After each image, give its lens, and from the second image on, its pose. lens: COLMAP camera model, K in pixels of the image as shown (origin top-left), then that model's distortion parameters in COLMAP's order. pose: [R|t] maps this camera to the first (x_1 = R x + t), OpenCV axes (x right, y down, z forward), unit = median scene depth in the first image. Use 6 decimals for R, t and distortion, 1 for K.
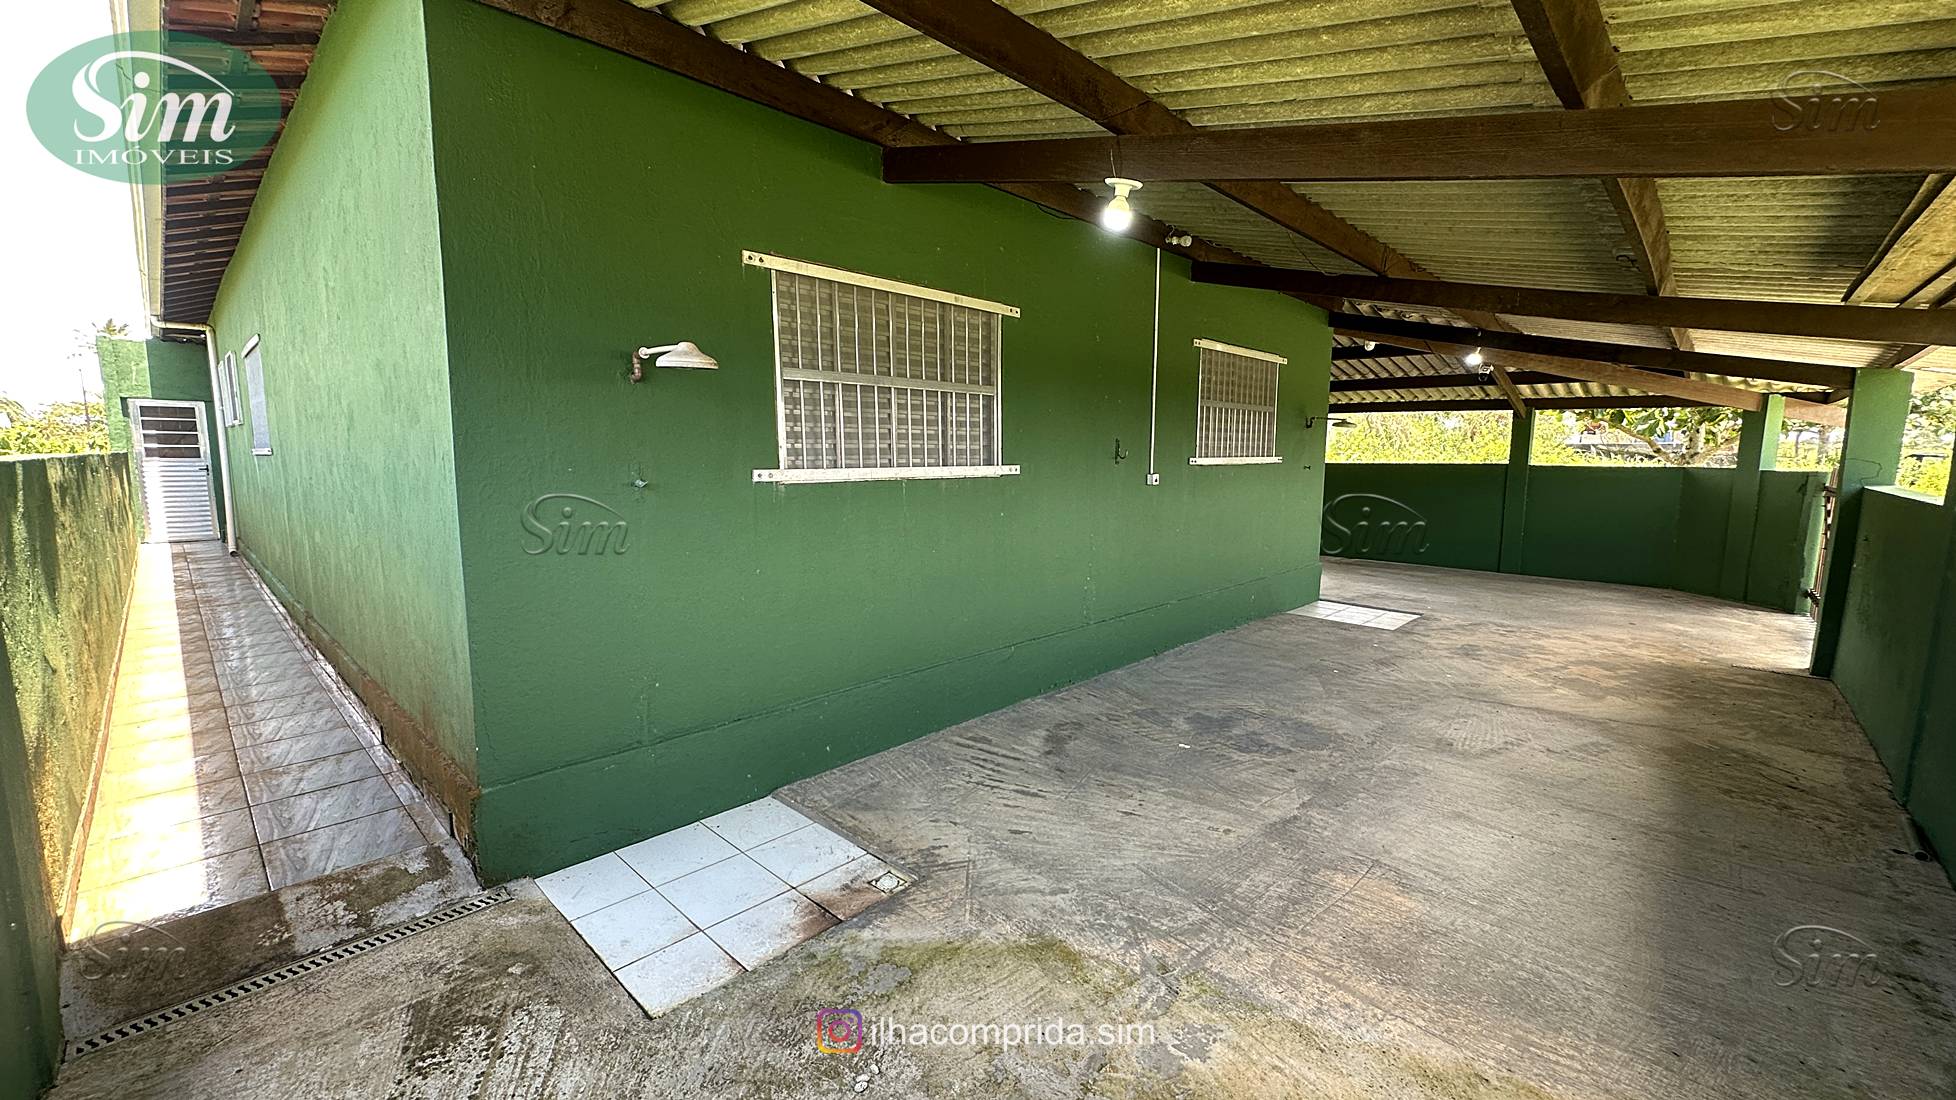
lens RADIAL K [[781.6, 0, 975.1], [0, 781.6, 551.1], [0, 0, 1]] dist [-0.001839, -0.000170]
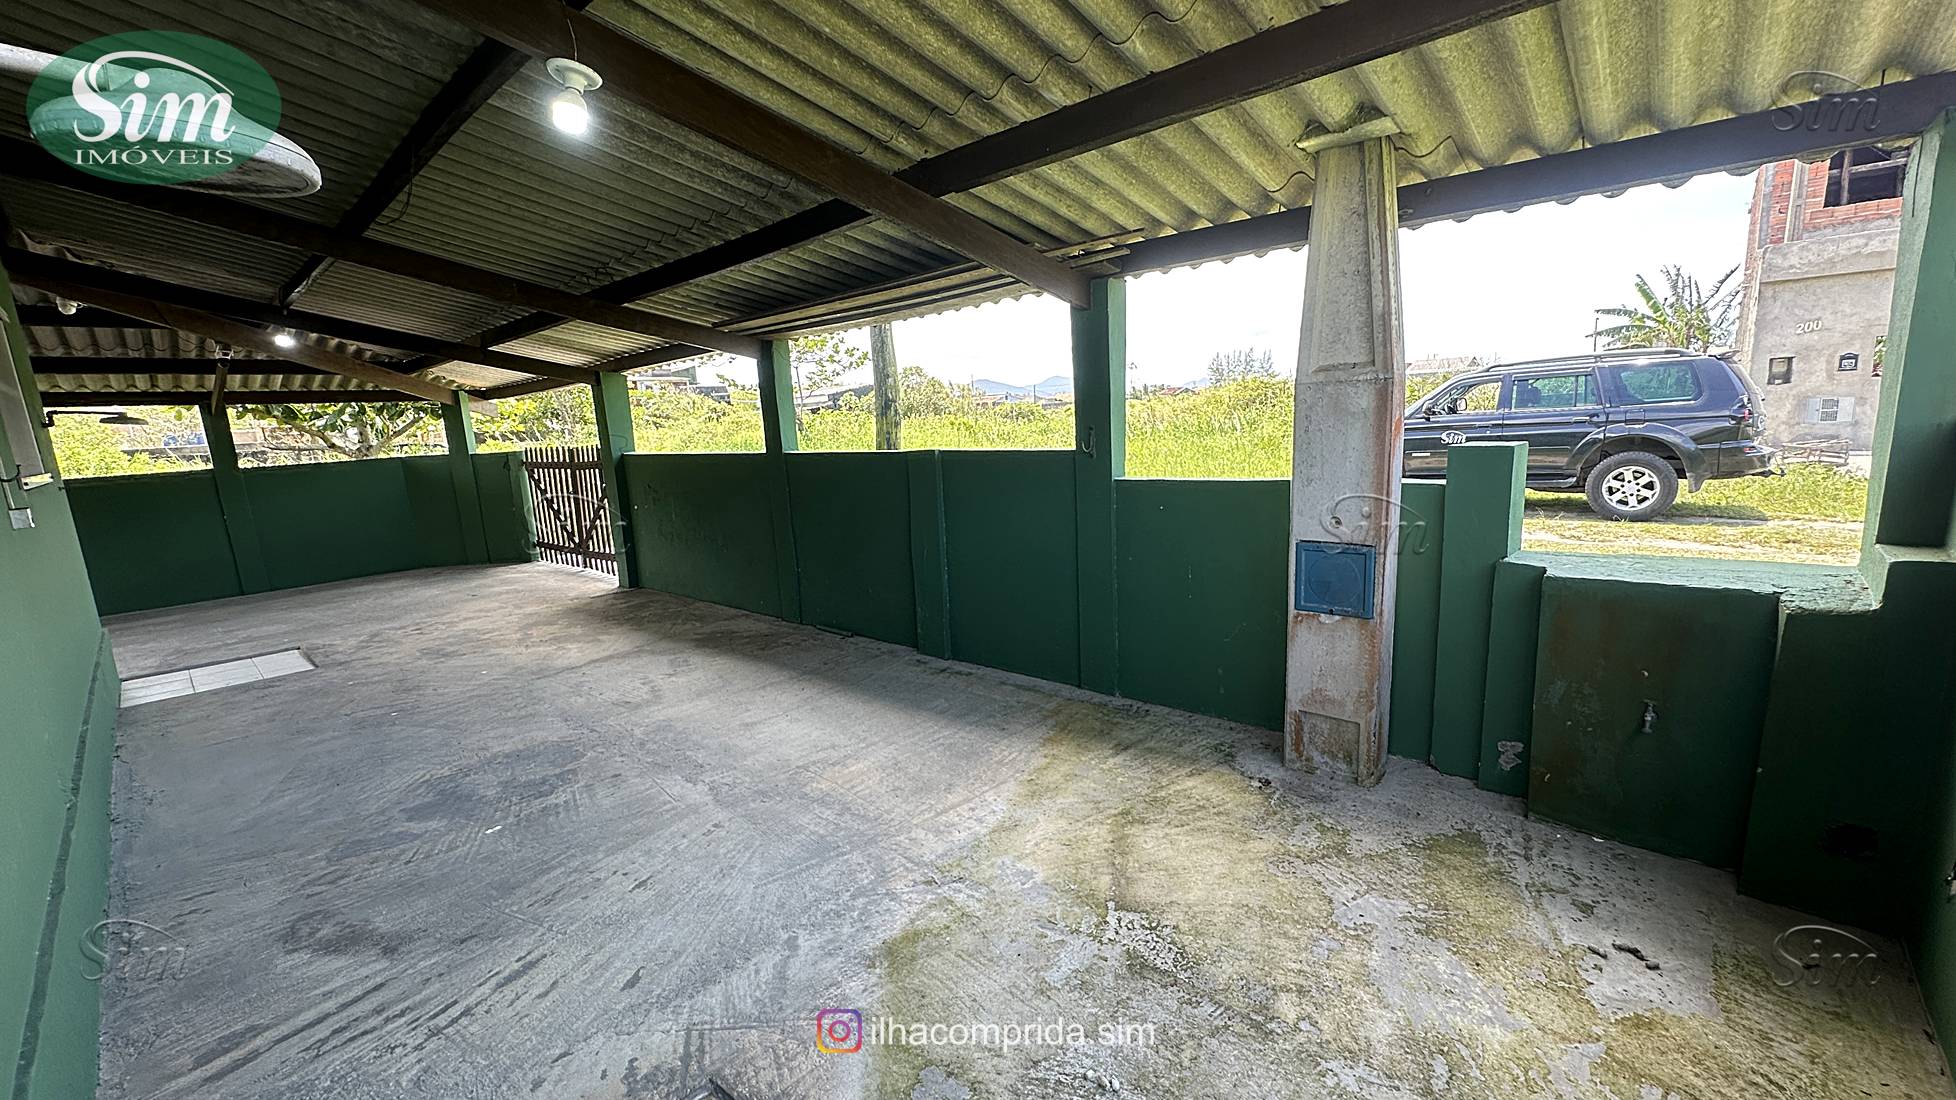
lens RADIAL K [[781.6, 0, 975.1], [0, 781.6, 551.1], [0, 0, 1]] dist [-0.001839, -0.000170]
pose [[-0.021727, -0.179355, 0.983544, -0.432430], [0.183569, 0.966335, 0.180273, -0.063133], [-0.982767, 0.184465, 0.011928, 0.466992]]
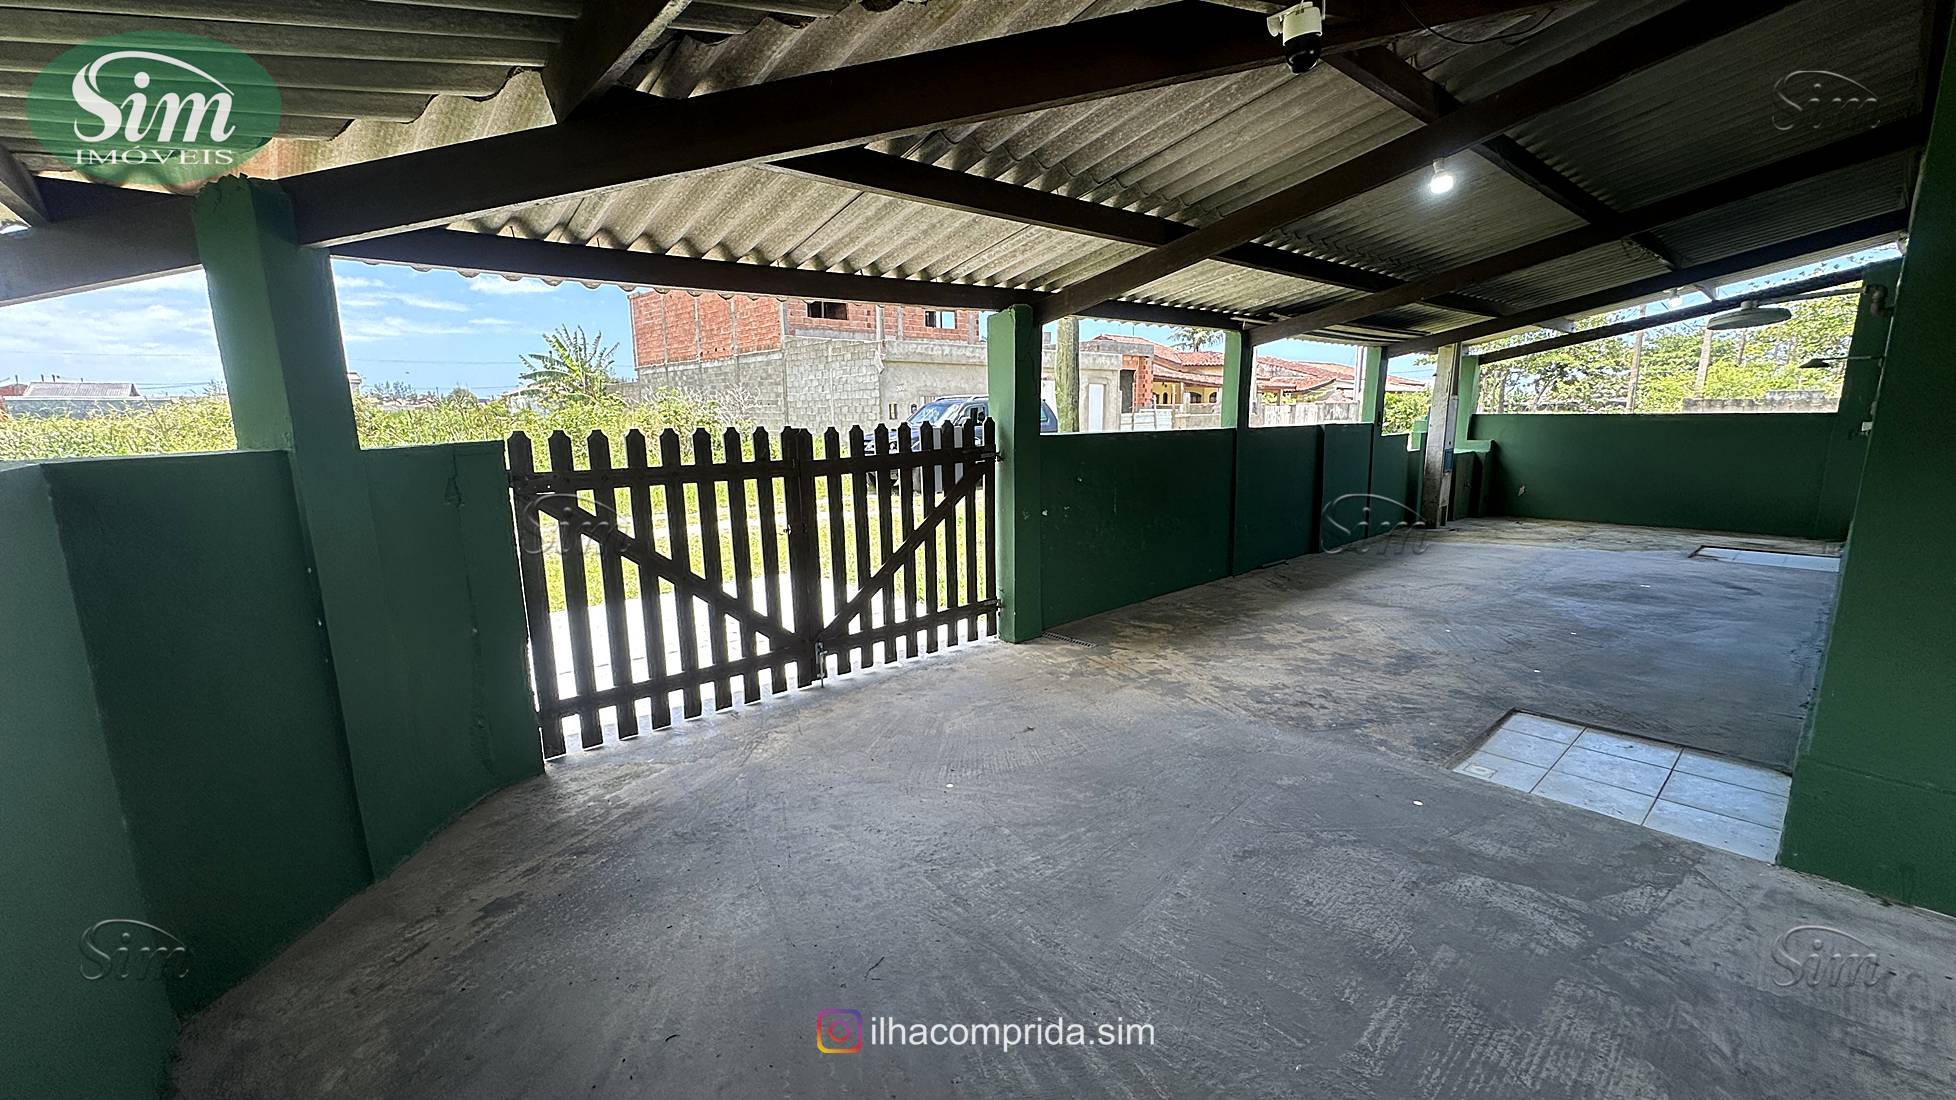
lens RADIAL K [[771.4, 0, 978.0], [0, 771.4, 550.0], [0, 0, 1]] dist [0.001255, 0.000095]
pose [[-0.996255, -0.011539, 0.085690, 1.428881], [0.015007, 0.952934, 0.302805, -0.301788], [-0.085151, 0.302957, -0.949192, 2.489014]]
